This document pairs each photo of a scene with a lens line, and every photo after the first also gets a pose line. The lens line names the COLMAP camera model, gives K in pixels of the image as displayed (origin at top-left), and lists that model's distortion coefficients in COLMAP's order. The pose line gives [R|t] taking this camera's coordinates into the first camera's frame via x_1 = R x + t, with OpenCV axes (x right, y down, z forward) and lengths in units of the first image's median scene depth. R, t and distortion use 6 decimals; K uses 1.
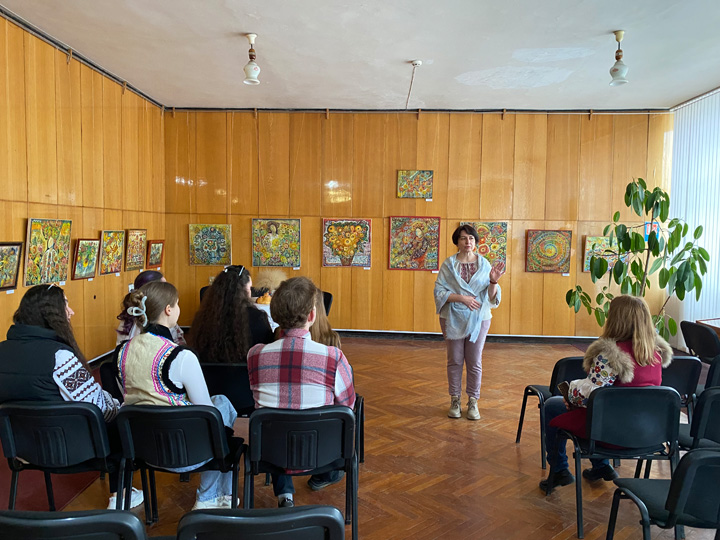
lens RADIAL K [[548.5, 0, 357.1], [0, 548.5, 265.5], [0, 0, 1]] dist [0.036489, -0.051873]
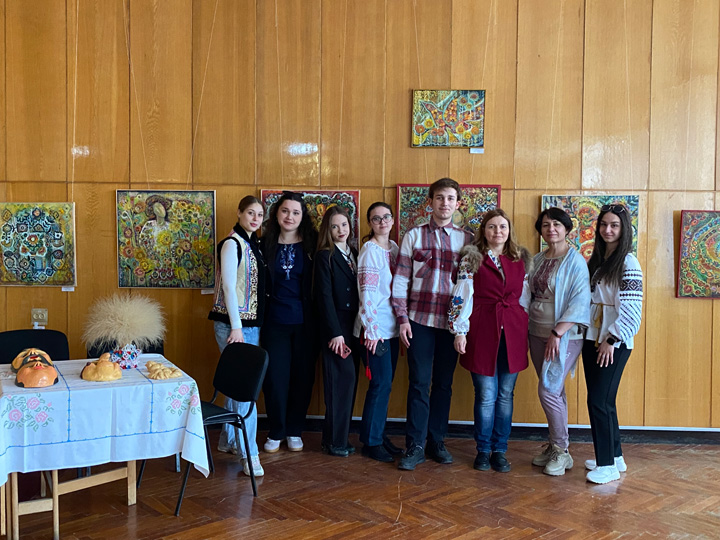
lens RADIAL K [[707.6, 0, 354.3], [0, 707.6, 268.3], [0, 0, 1]] dist [0.019391, 0.000000]
pose [[0.999981, -0.003195, -0.005287, 0.024874], [0.003120, 0.999894, -0.014218, -0.006148], [0.005331, 0.014202, 0.999885, 0.371666]]
